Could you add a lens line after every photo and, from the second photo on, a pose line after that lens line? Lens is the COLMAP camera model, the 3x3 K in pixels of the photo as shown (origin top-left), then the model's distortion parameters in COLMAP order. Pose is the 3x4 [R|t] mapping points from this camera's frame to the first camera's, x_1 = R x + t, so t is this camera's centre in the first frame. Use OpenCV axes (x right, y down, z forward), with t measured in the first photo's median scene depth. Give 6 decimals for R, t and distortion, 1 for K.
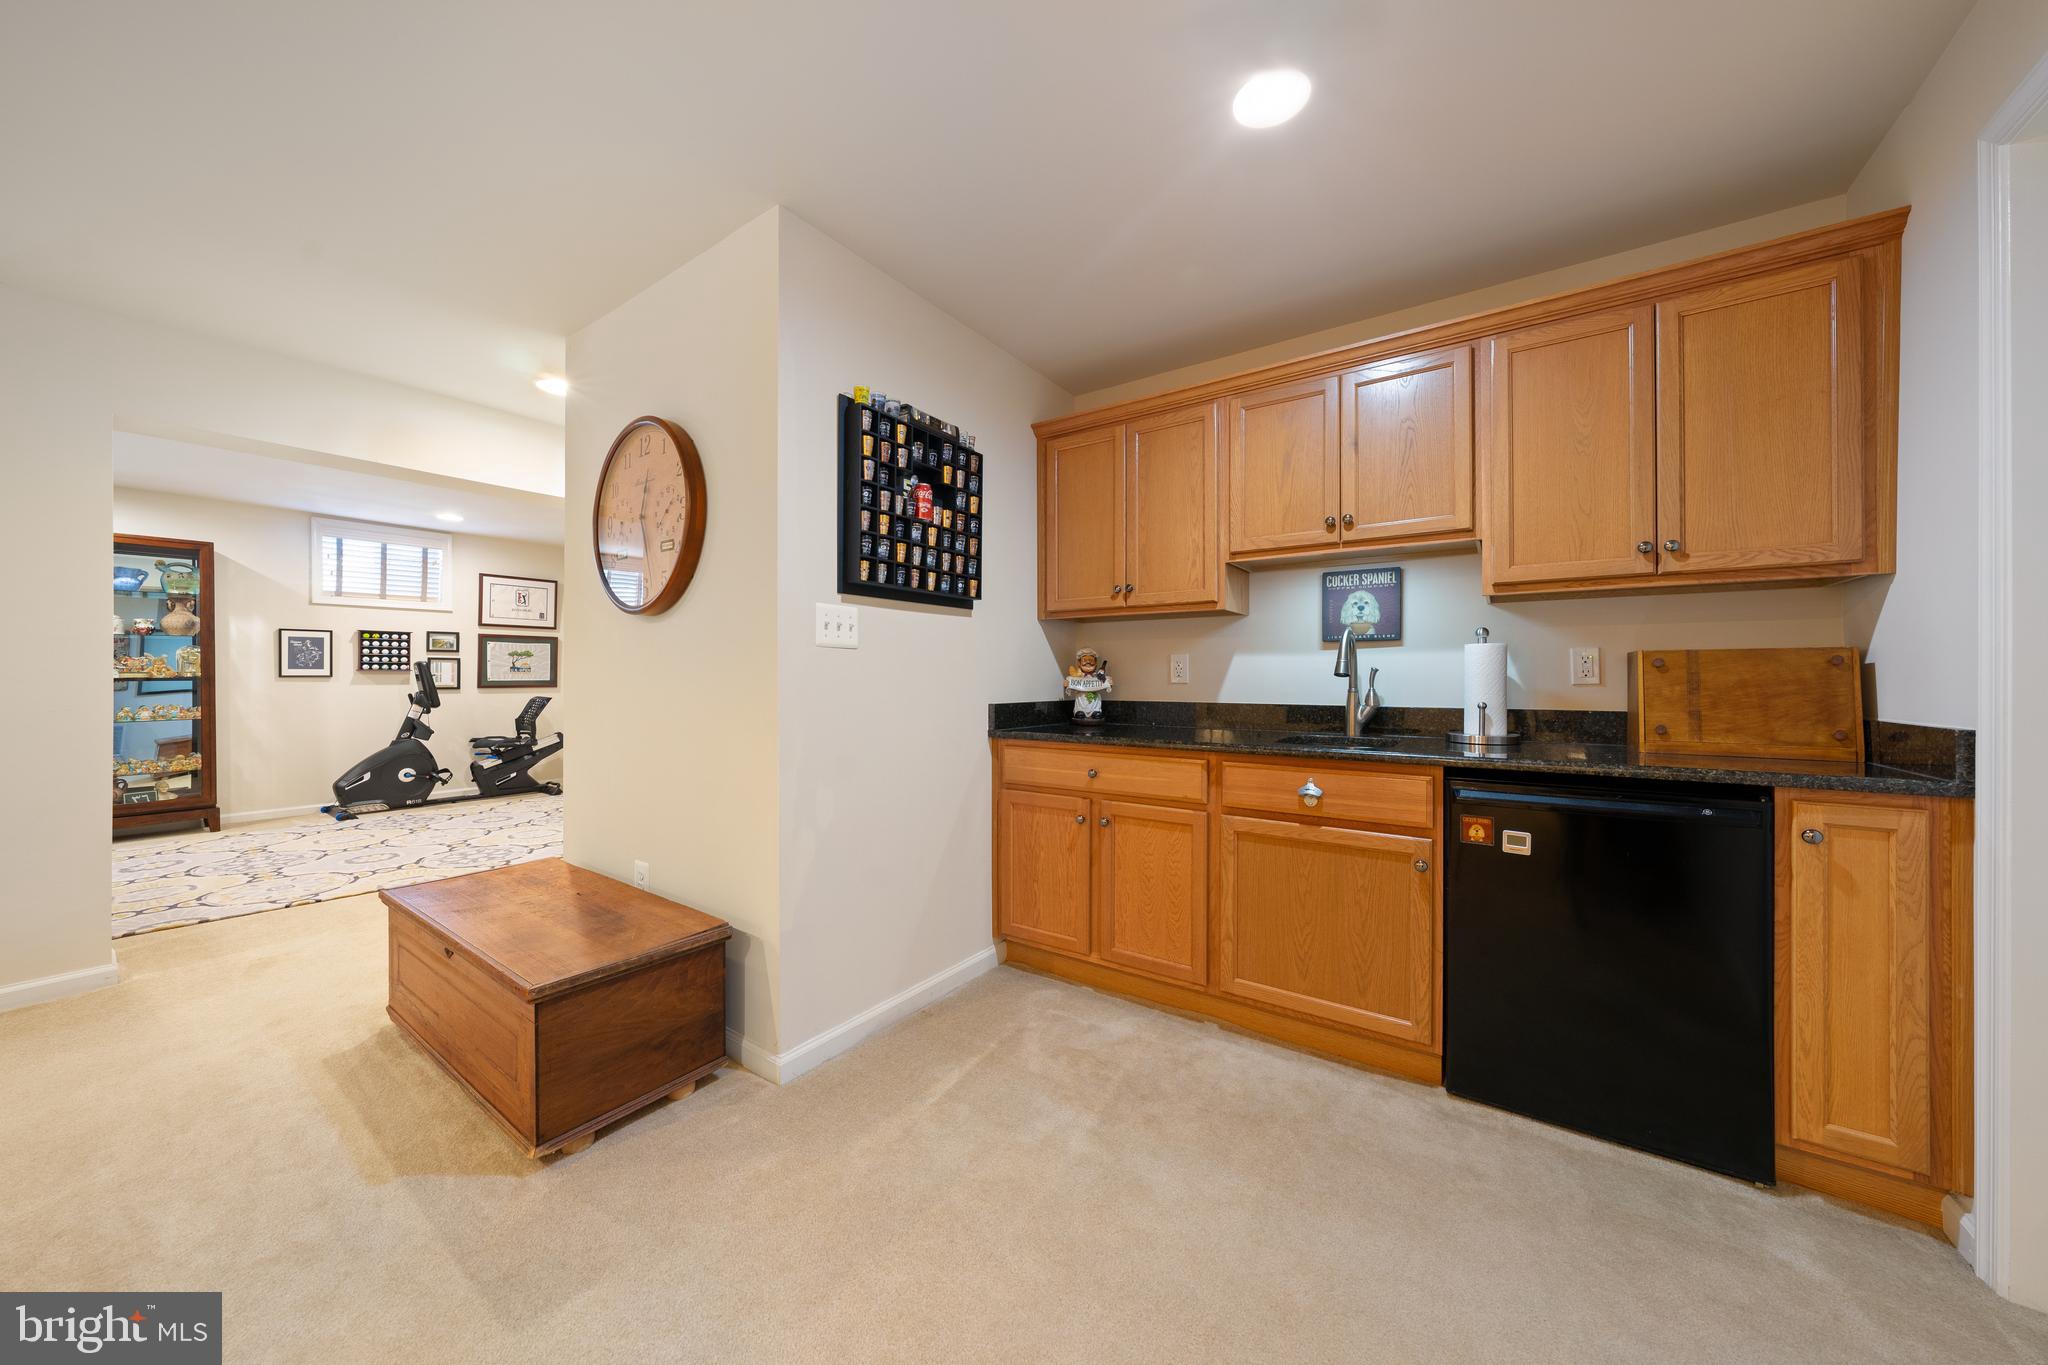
lens RADIAL K [[701.0, 0, 1009.5], [0, 701.0, 676.8], [0, 0, 1]] dist [-0.000679, -0.000016]
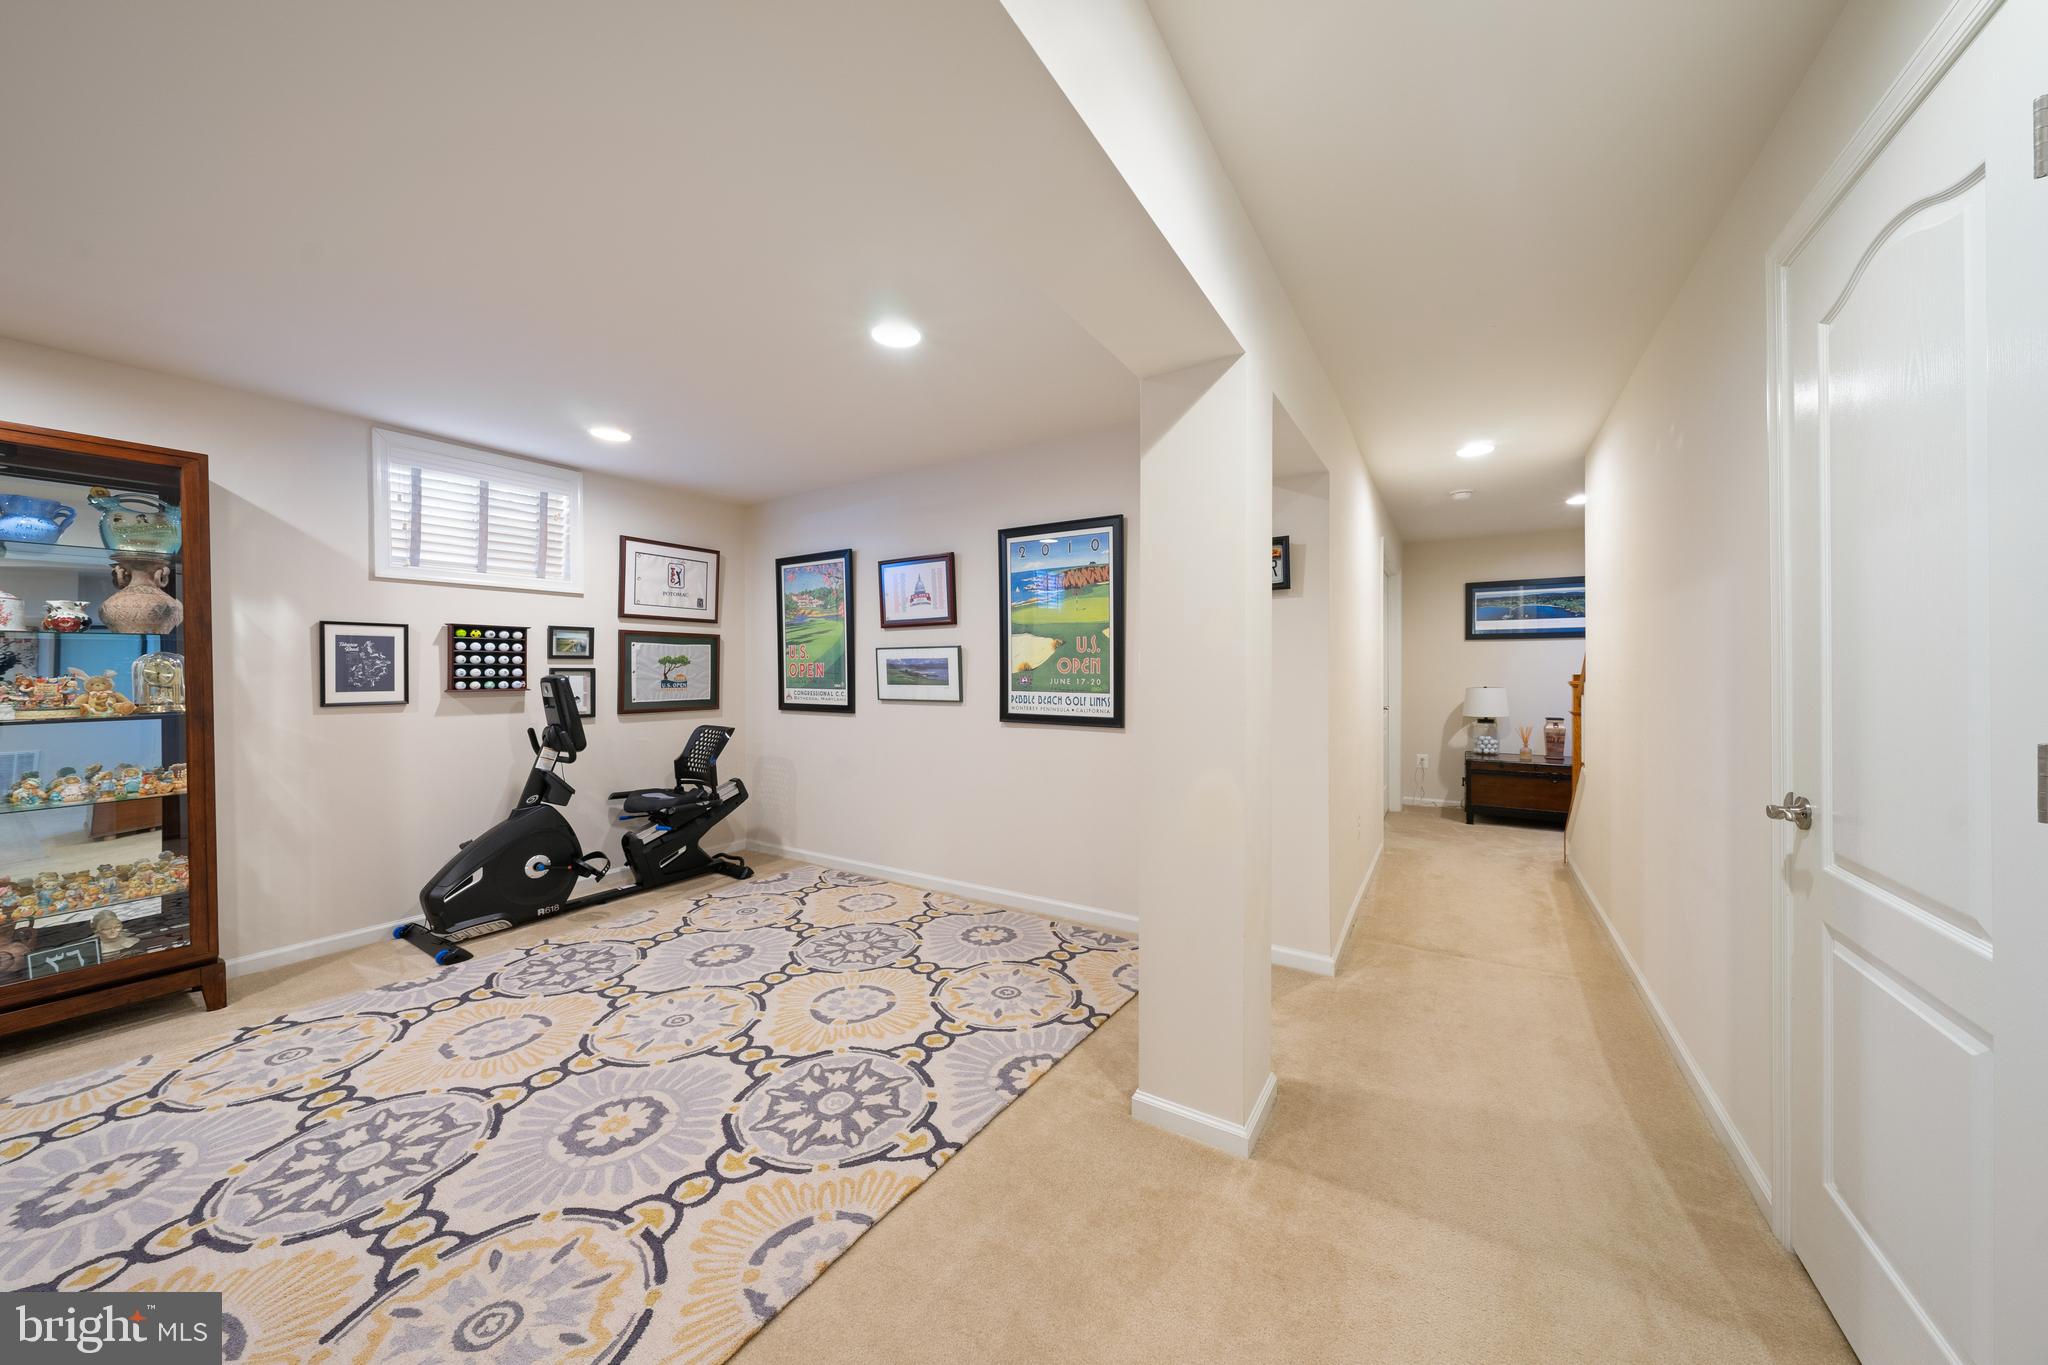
lens RADIAL K [[701.0, 0, 1018.2], [0, 701.0, 676.6], [0, 0, 1]] dist [-0.000679, -0.000016]
pose [[0.998759, -0.007005, 0.049319, -0.477418], [0.006770, 0.999965, 0.004926, -0.021695], [-0.049352, -0.004586, 0.998771, 0.382379]]
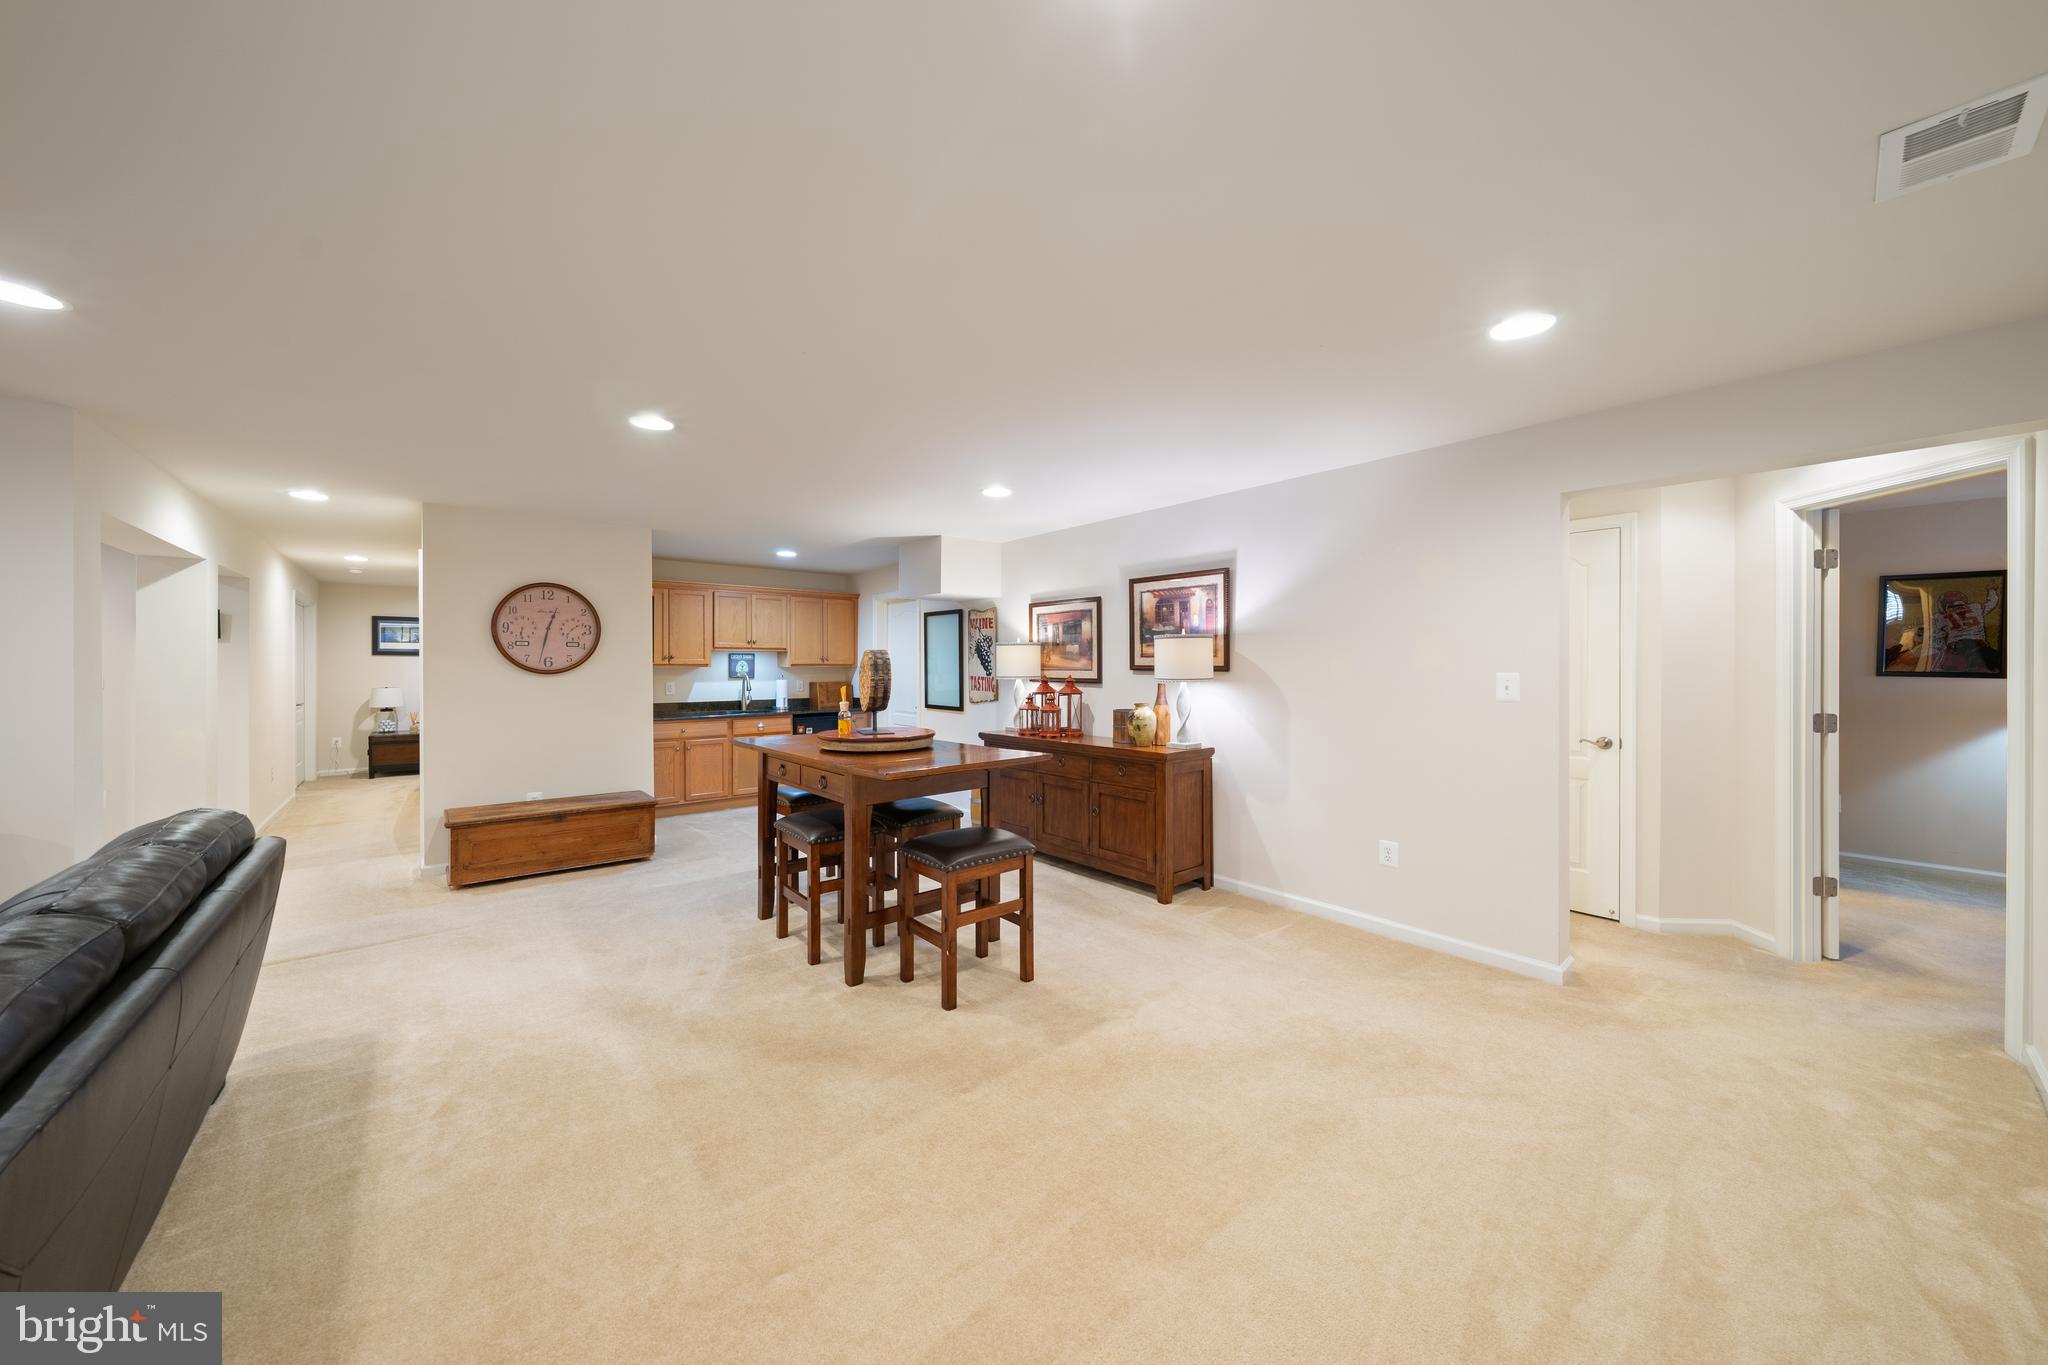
lens RADIAL K [[701.0, 0, 1027.1], [0, 701.0, 669.2], [0, 0, 1]] dist [-0.000679, -0.000016]
pose [[0.241490, -0.006591, 0.970381, -0.903212], [0.000151, 0.999977, 0.006755, -0.047549], [-0.970403, -0.001485, 0.241486, -0.376844]]
